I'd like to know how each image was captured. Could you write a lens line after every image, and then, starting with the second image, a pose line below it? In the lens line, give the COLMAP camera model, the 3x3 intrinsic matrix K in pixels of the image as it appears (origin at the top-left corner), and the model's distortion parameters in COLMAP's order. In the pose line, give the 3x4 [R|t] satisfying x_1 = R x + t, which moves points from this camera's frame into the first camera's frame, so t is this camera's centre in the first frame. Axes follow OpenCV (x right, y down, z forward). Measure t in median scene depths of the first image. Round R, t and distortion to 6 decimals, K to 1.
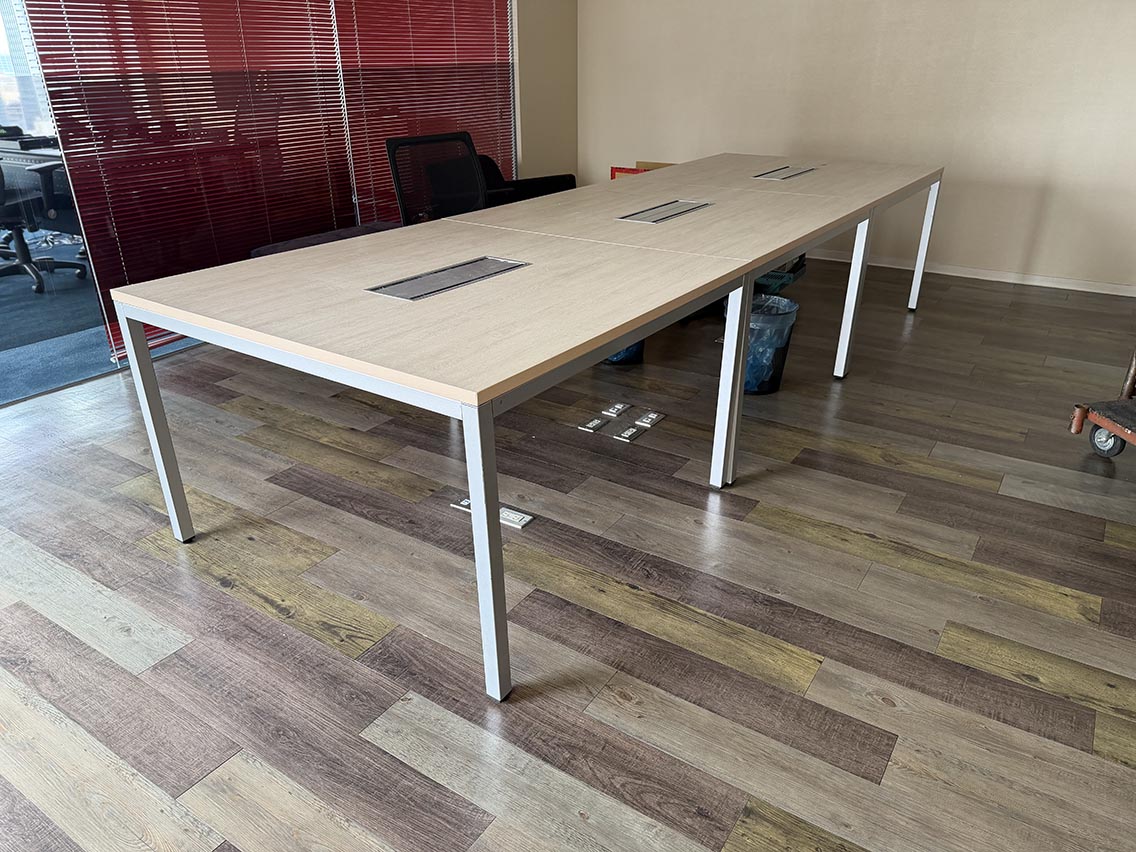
lens RADIAL K [[791.9, 0, 564.0], [0, 791.9, 433.0], [0, 0, 1]] dist [-0.003456, -0.006866]
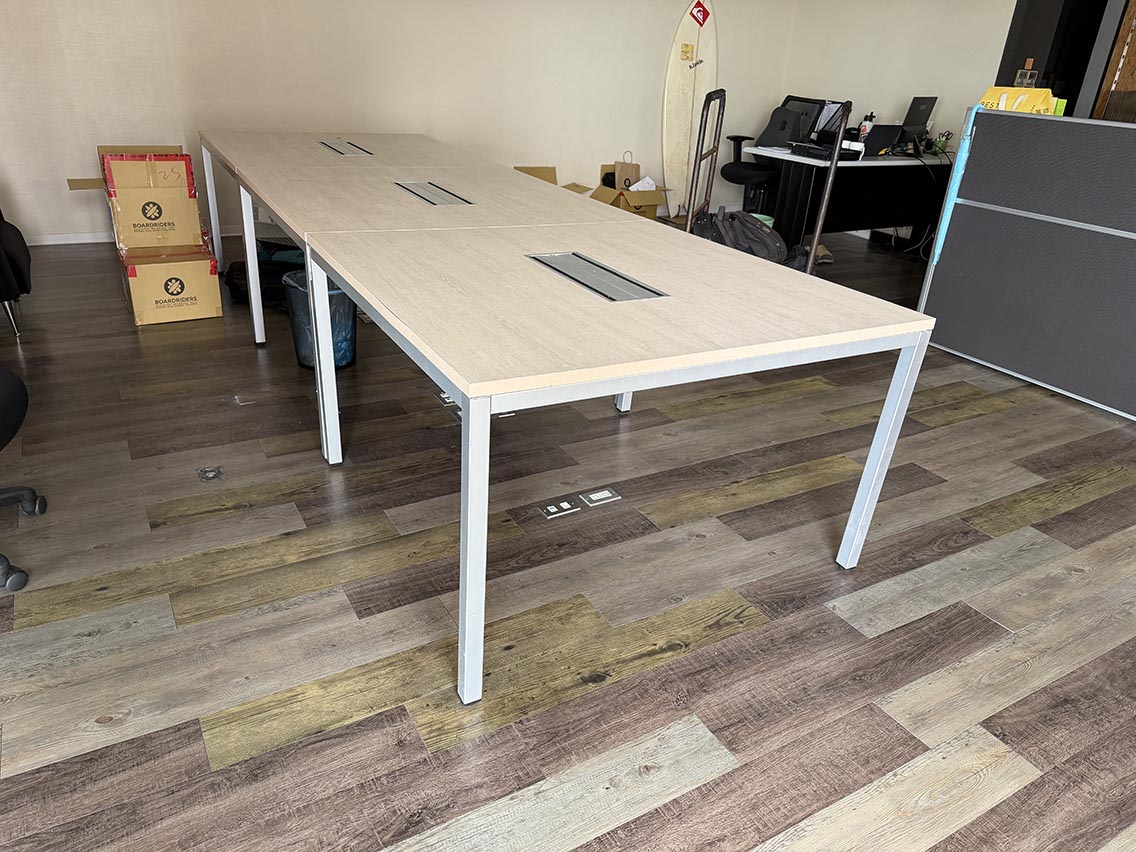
lens RADIAL K [[791.9, 0, 560.6], [0, 791.9, 421.3], [0, 0, 1]] dist [-0.003456, -0.006866]
pose [[0.461992, -0.351608, 0.814208, -1.087529], [0.327728, 0.920757, 0.211664, -0.266729], [-0.824111, 0.169052, 0.540614, 0.557218]]
